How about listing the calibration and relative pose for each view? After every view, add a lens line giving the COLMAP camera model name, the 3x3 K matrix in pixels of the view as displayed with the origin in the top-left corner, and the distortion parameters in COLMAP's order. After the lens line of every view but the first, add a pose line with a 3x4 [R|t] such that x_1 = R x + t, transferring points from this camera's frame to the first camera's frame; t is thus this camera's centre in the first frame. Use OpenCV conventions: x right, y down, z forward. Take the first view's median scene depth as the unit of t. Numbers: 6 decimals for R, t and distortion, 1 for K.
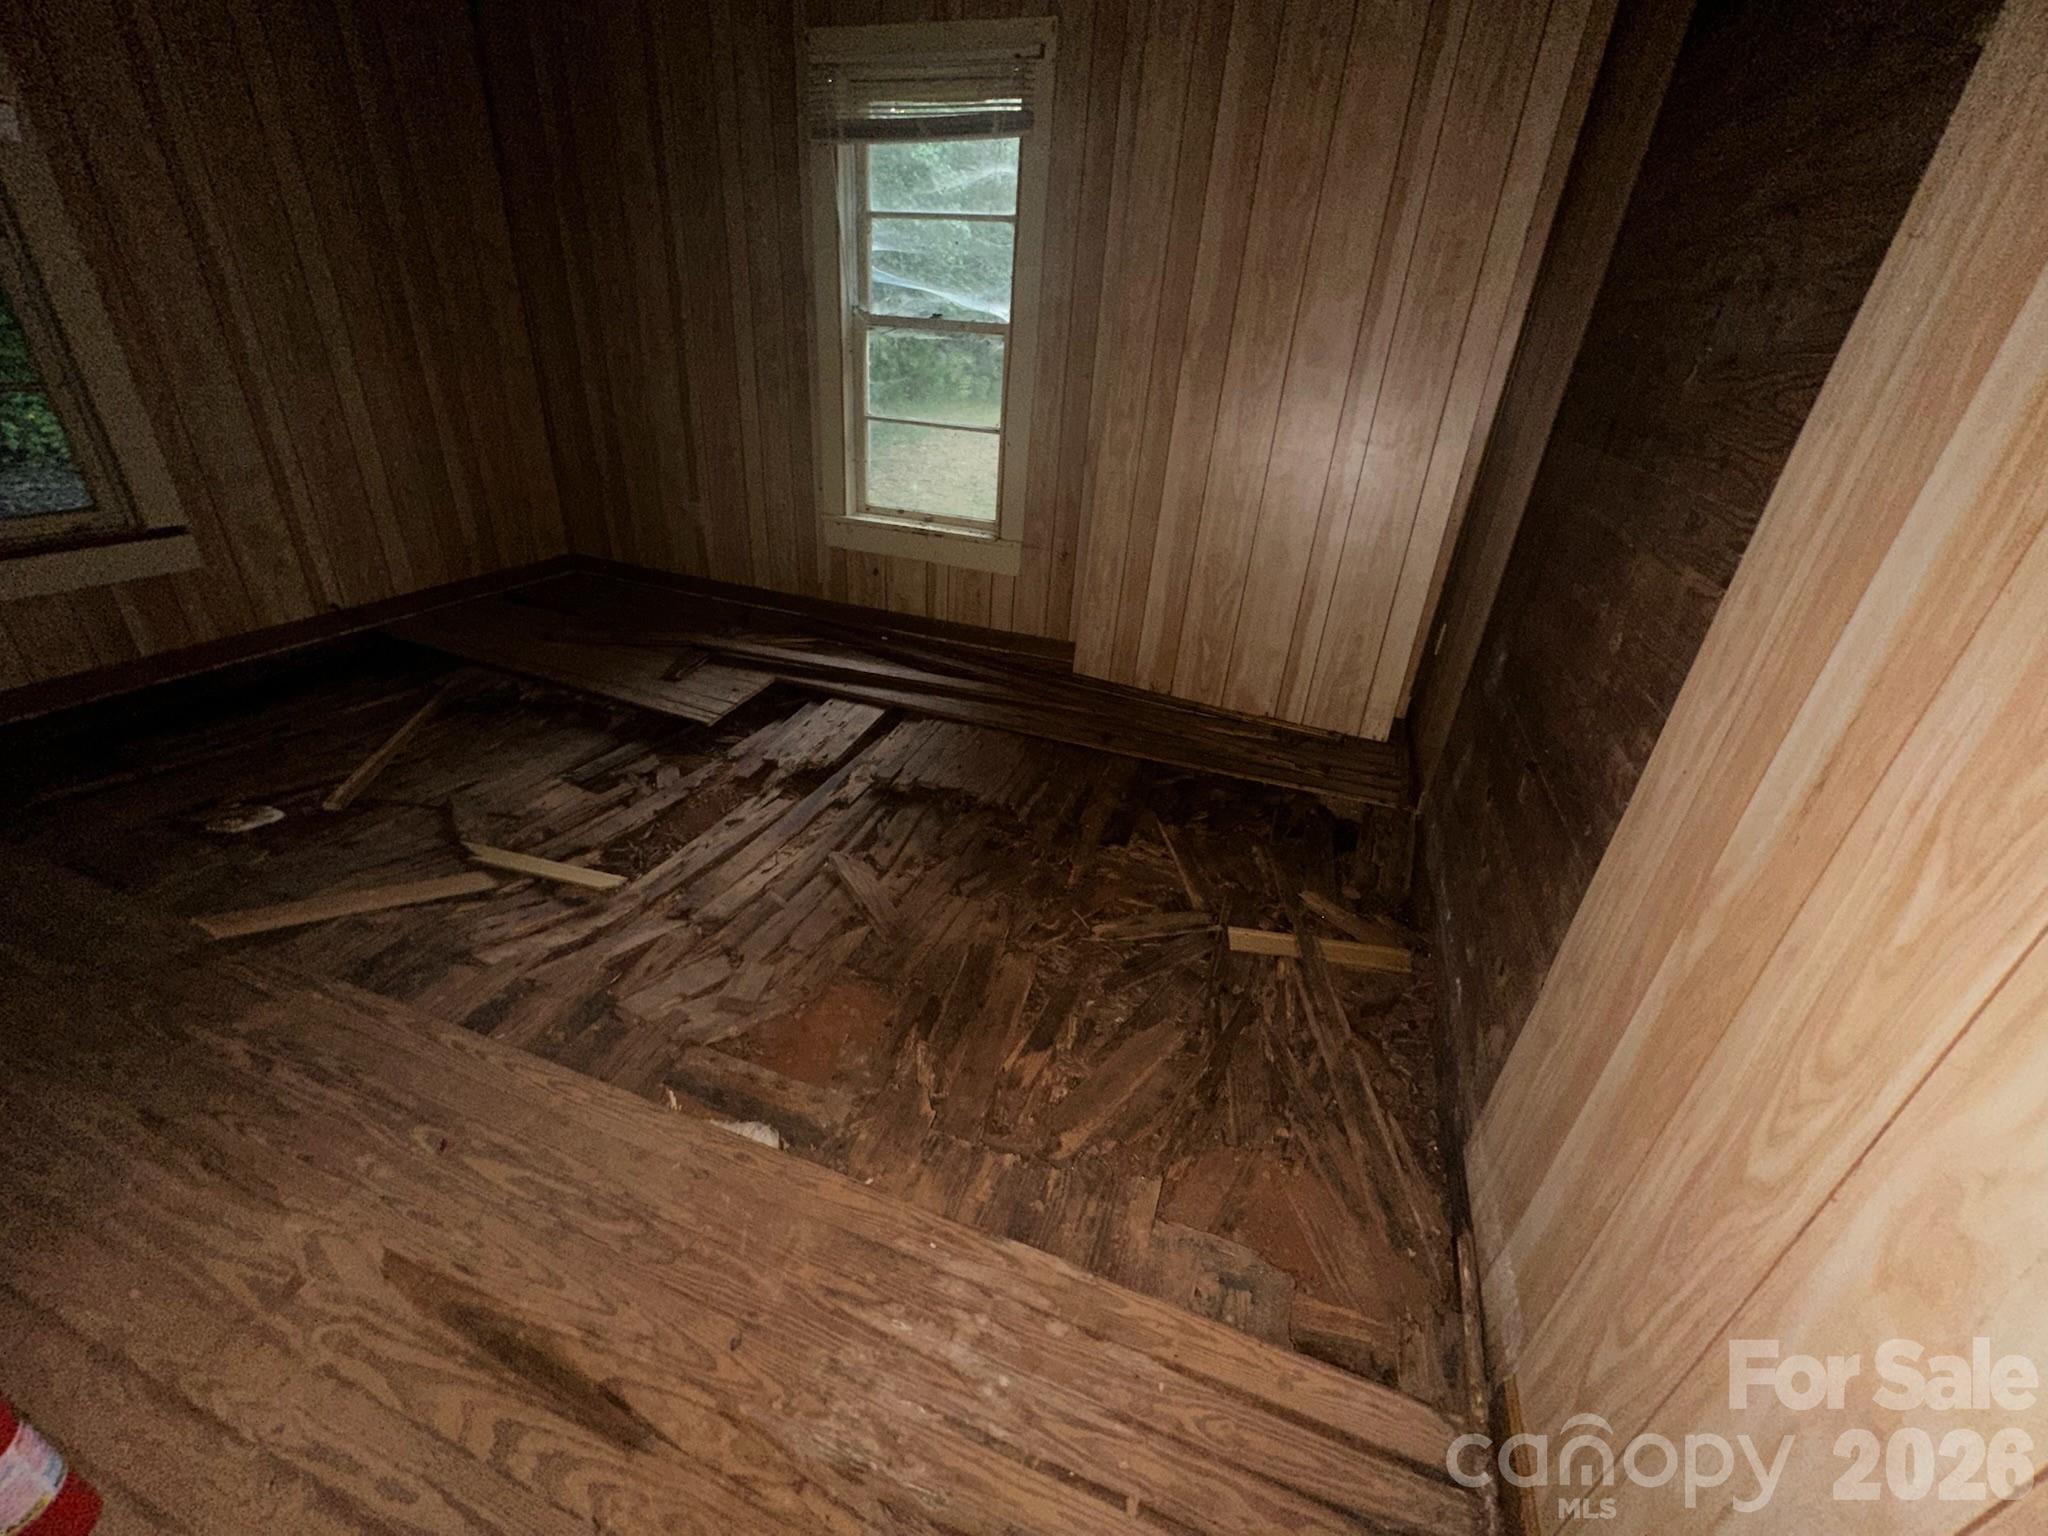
lens RADIAL K [[820.1, 0, 1024.0], [0, 820.1, 768.0], [0, 0, 1]] dist [-0.000197, 0.000230]
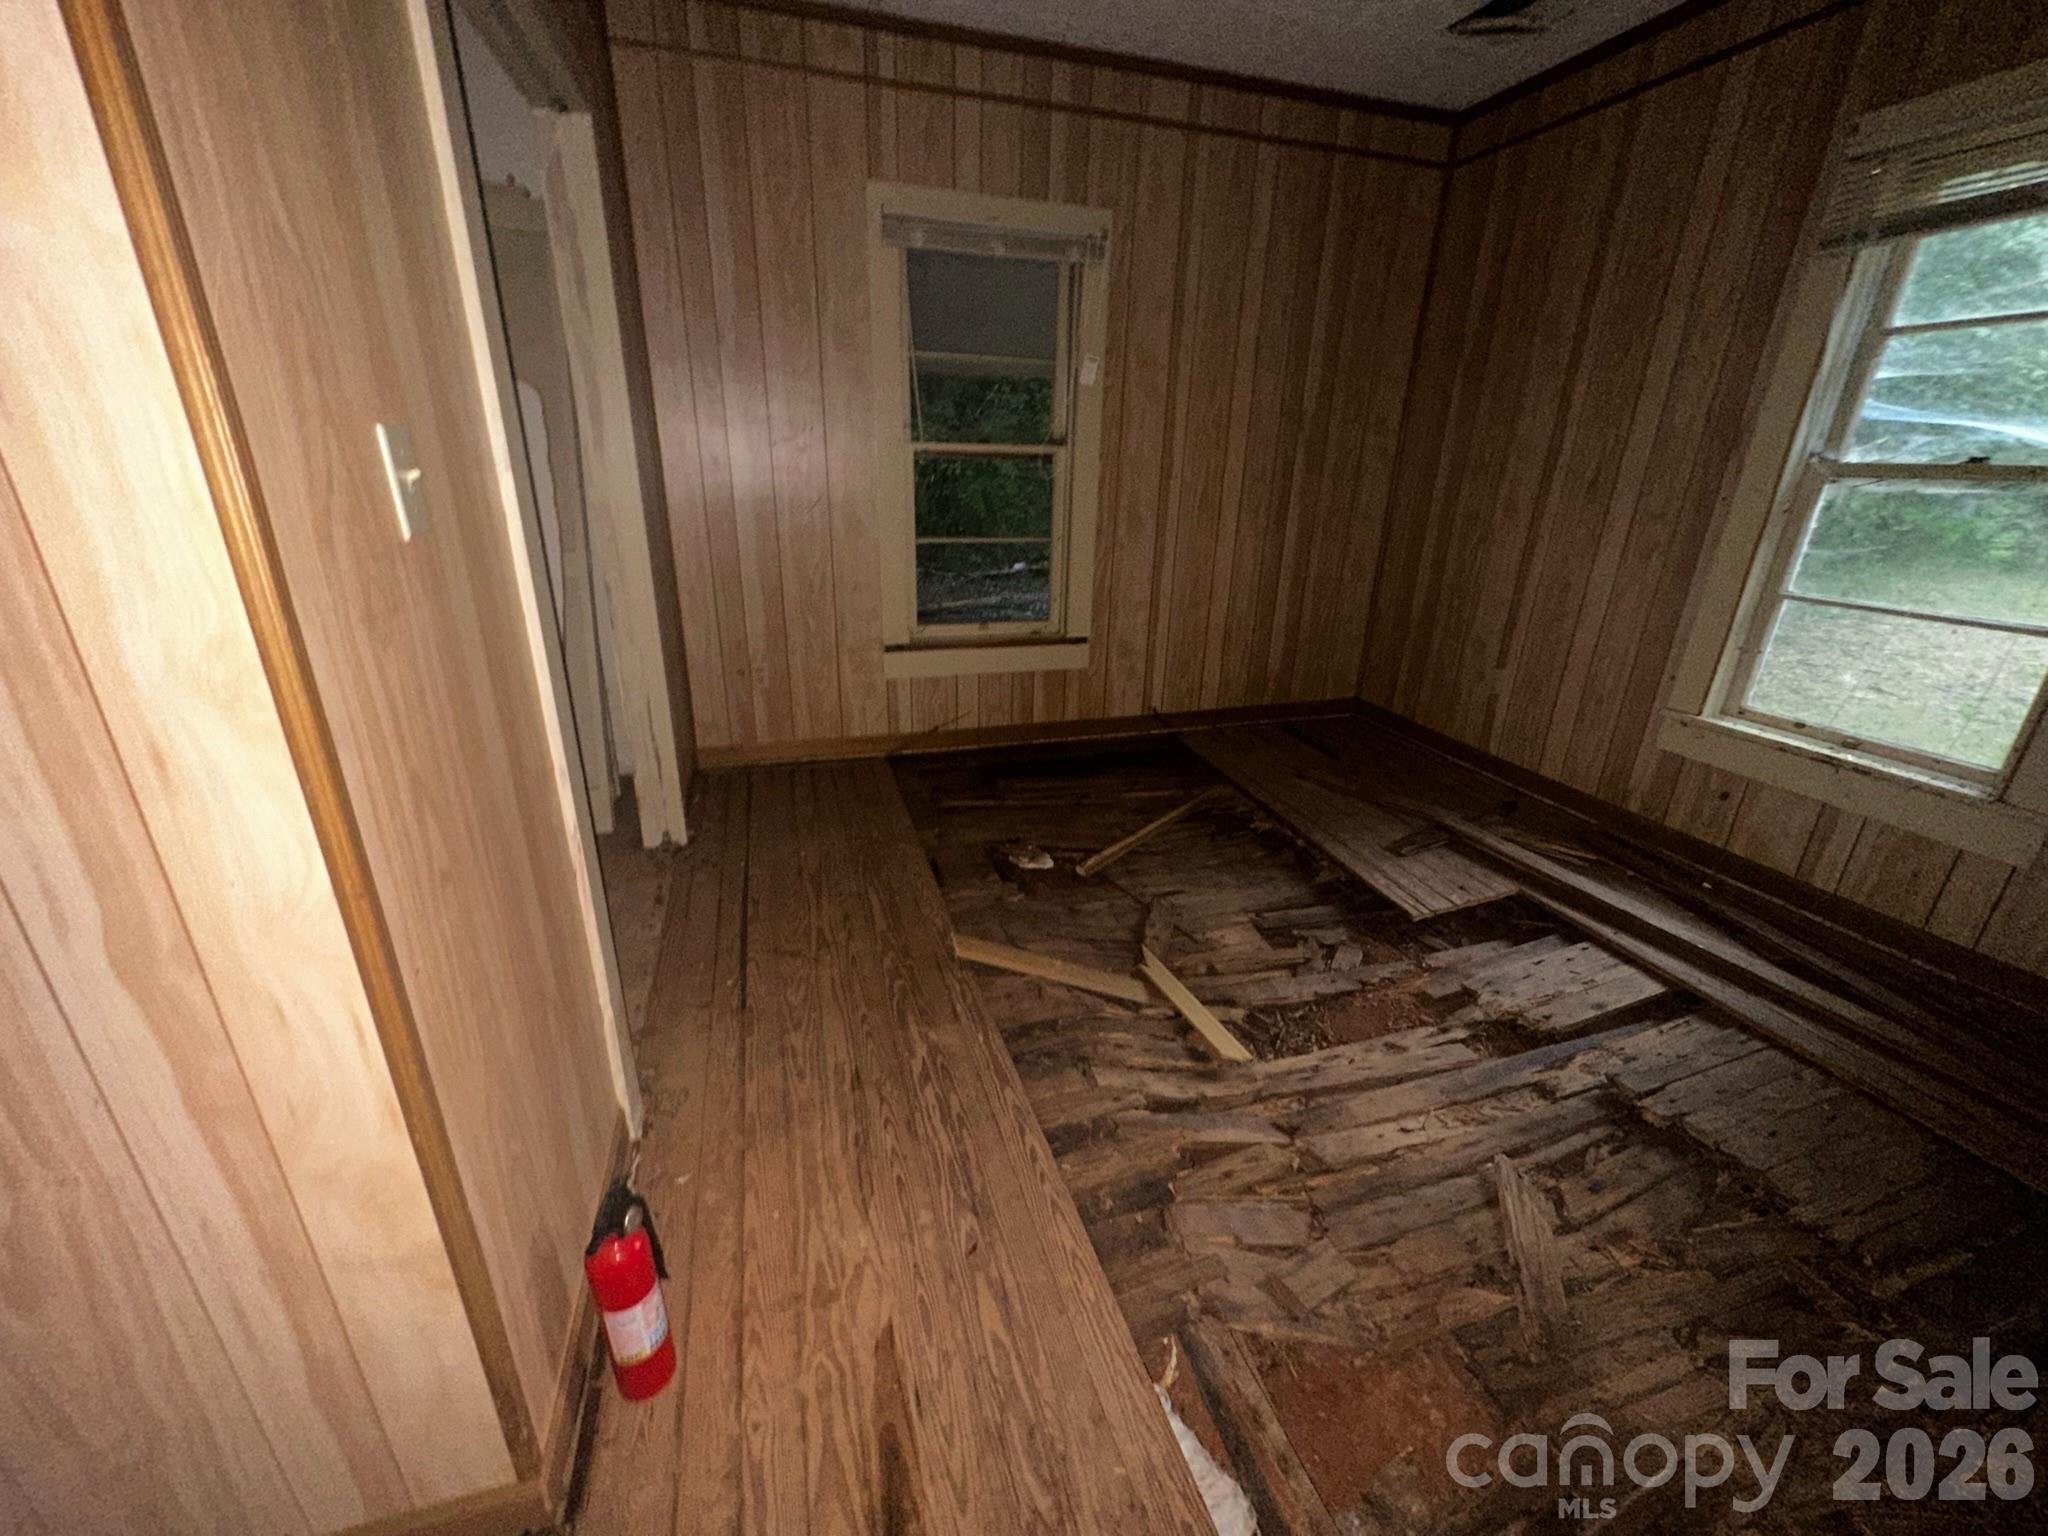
lens RADIAL K [[816.5, 0, 1024.0], [0, 816.5, 768.0], [0, 0, 1]] dist [-0.002854, 0.000366]
pose [[0.602822, 0.233657, -0.762896, -0.013851], [-0.349303, 0.936946, 0.010954, -0.070567], [0.717352, 0.259879, 0.646428, 0.111558]]
